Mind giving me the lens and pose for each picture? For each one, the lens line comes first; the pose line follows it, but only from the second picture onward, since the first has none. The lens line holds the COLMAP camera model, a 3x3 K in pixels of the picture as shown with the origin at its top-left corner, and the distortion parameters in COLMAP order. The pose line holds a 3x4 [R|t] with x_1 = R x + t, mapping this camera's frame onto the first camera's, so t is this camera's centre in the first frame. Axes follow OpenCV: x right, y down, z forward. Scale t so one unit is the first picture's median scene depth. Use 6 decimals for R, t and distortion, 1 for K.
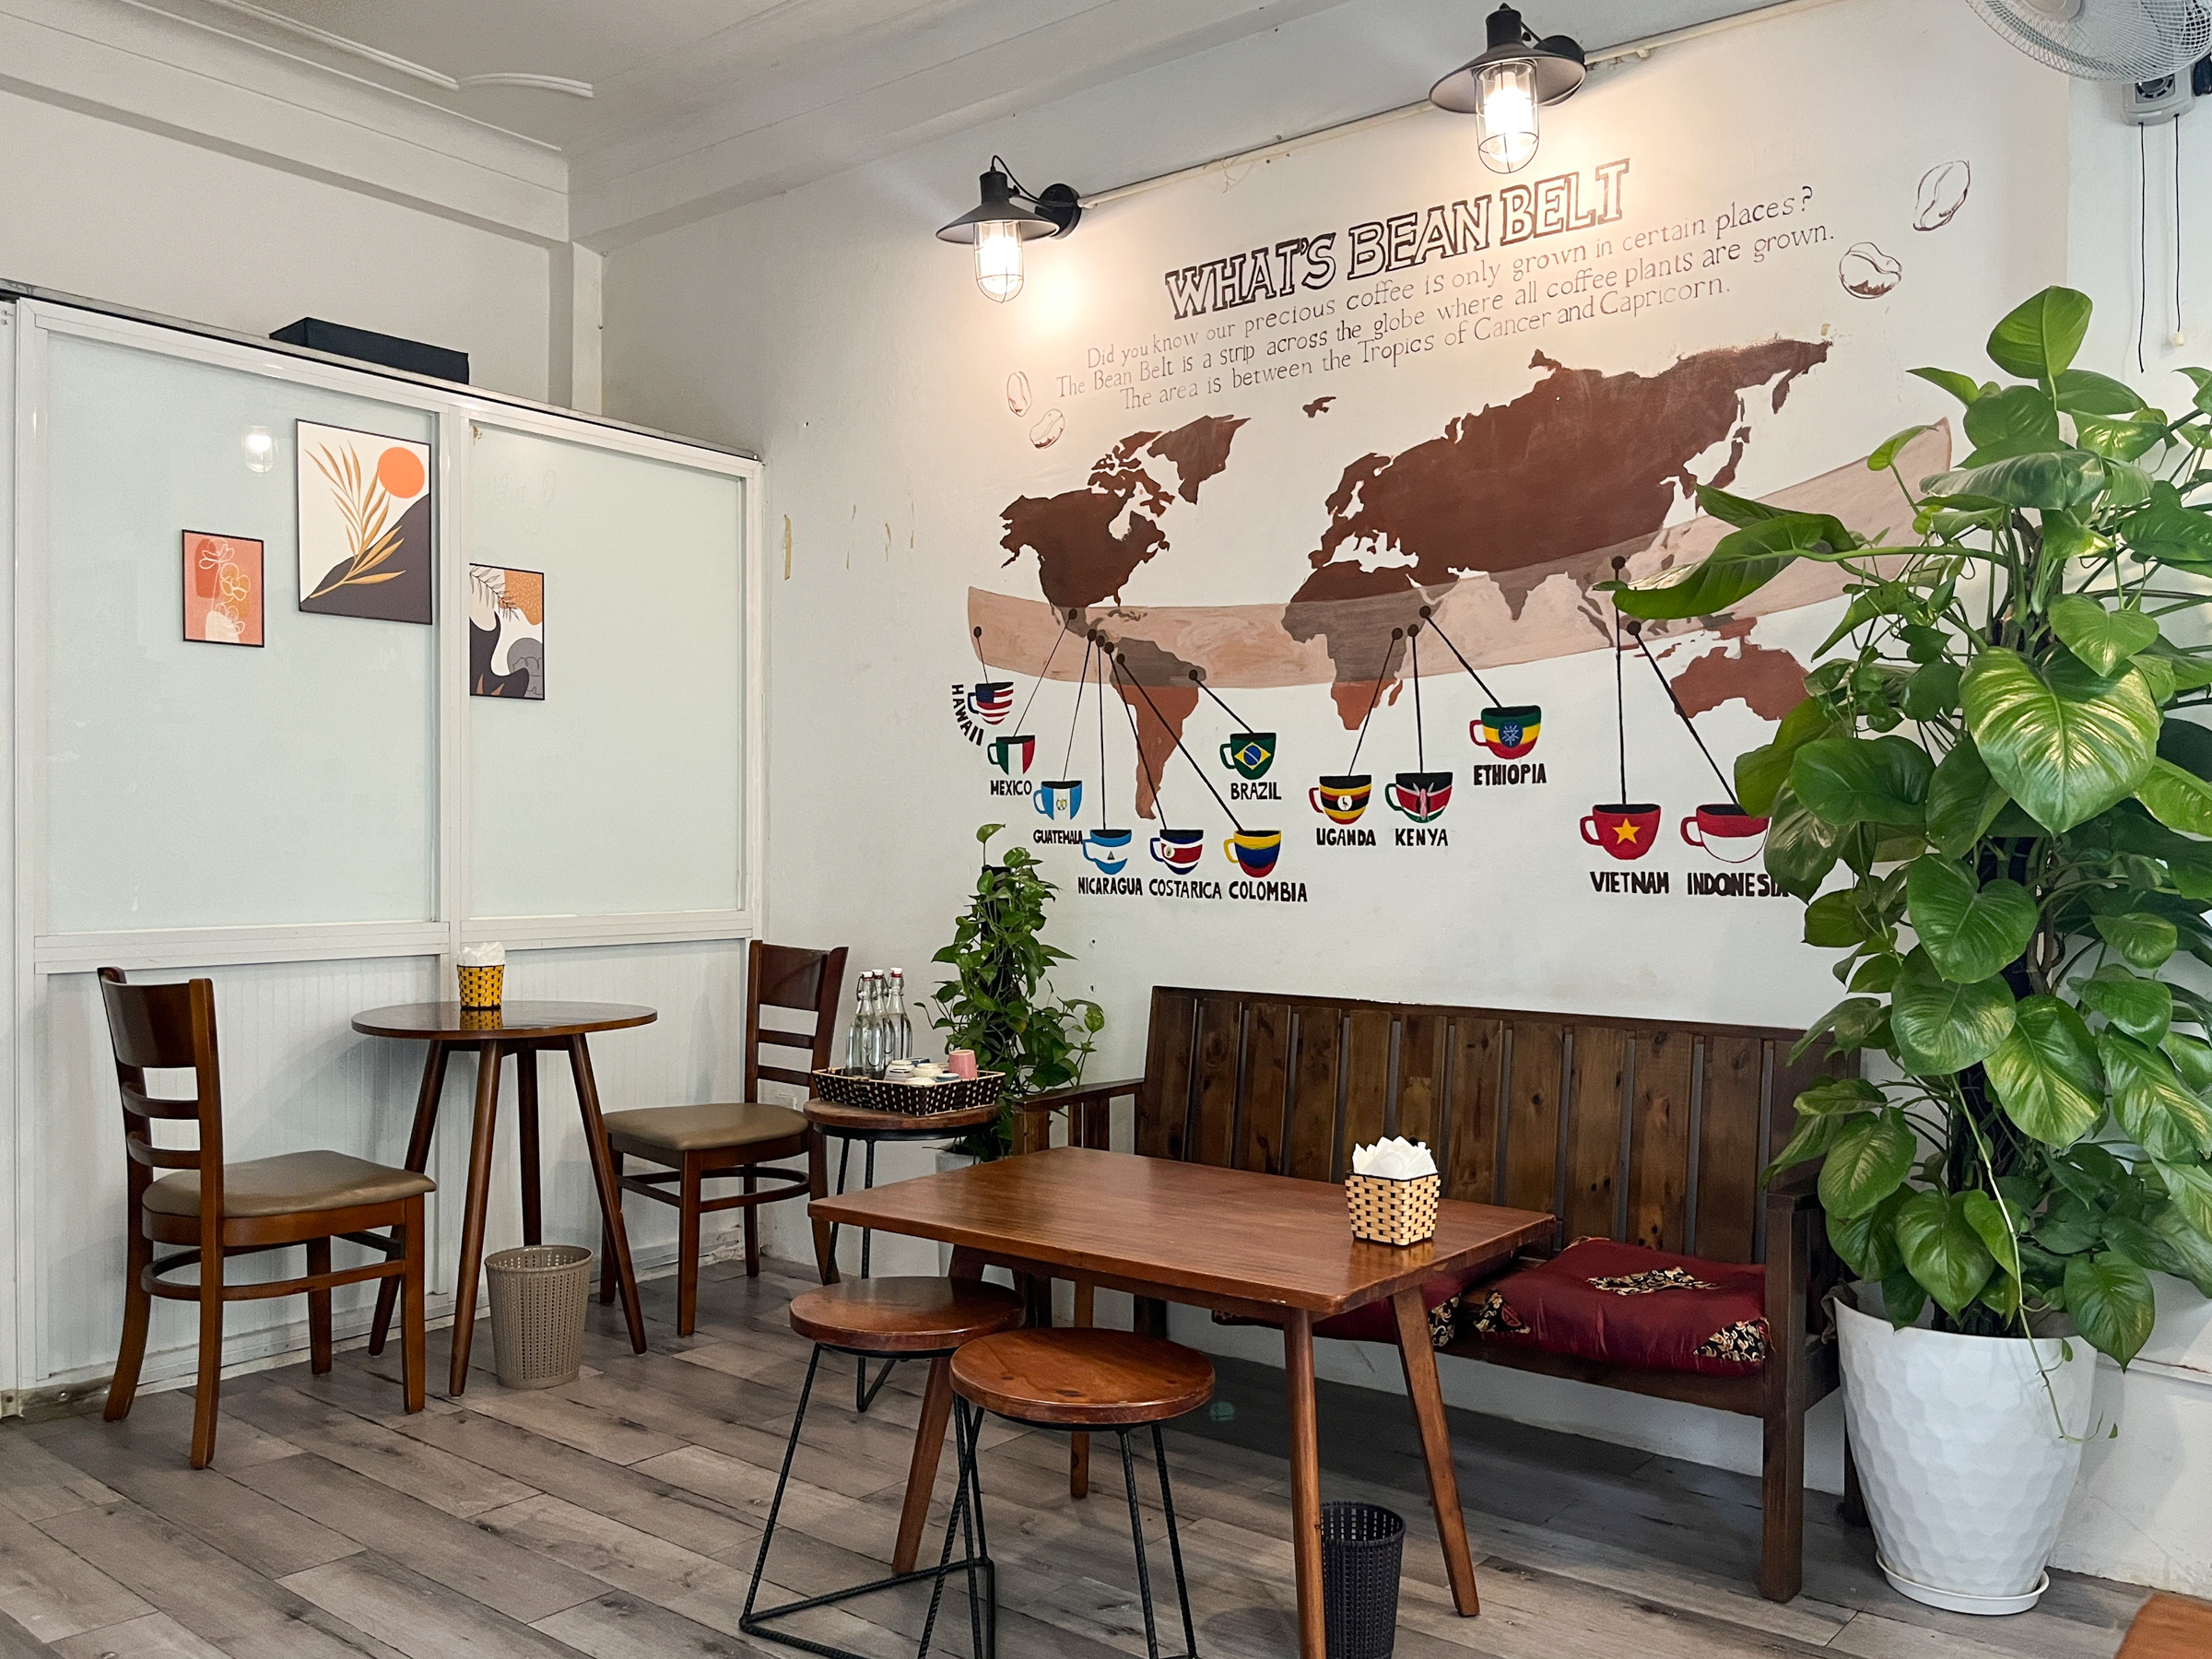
lens RADIAL K [[1776.4, 0, 991.1], [0, 1776.4, 833.6], [0, 0, 1]] dist [0.049905, -0.086384]
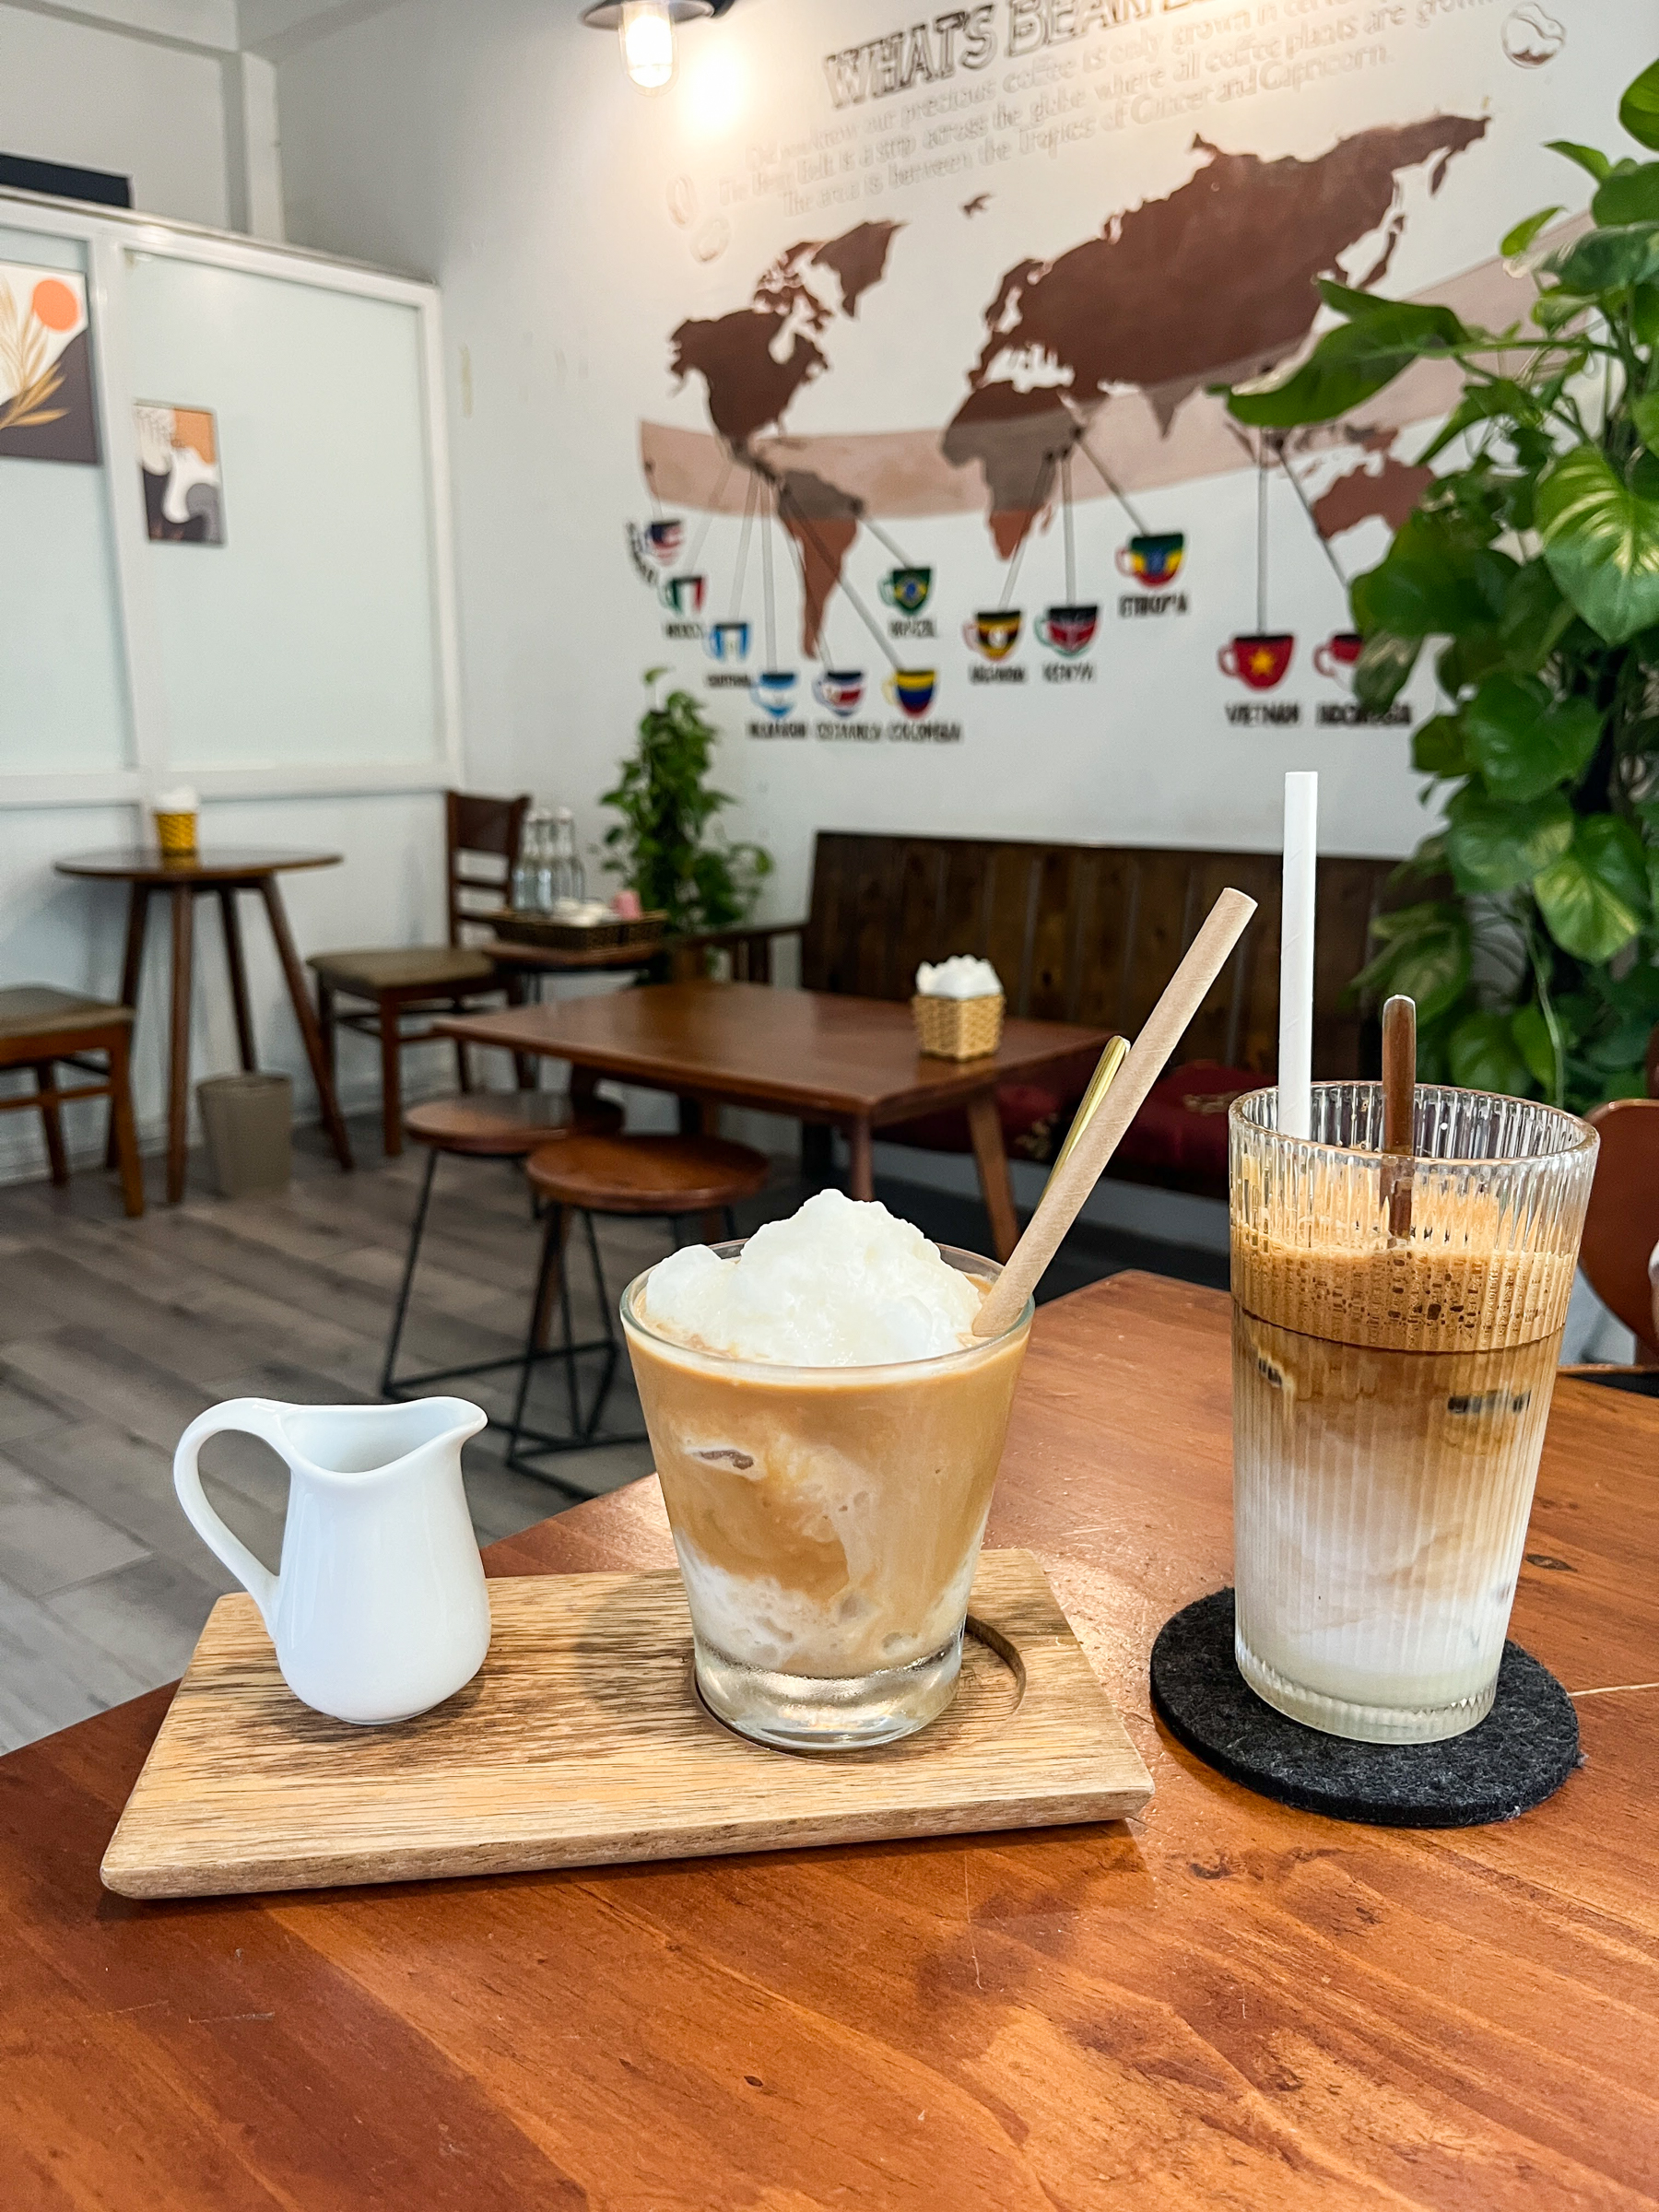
lens RADIAL K [[1776.4, 0, 829.5], [0, 1776.4, 1106.0], [0, 0, 1]] dist [0.049905, -0.086384]
pose [[0.997727, 0.006302, -0.067088, 0.171542], [0.007720, 0.978369, 0.206721, 0.031004], [0.066940, -0.206769, 0.976097, -0.029309]]
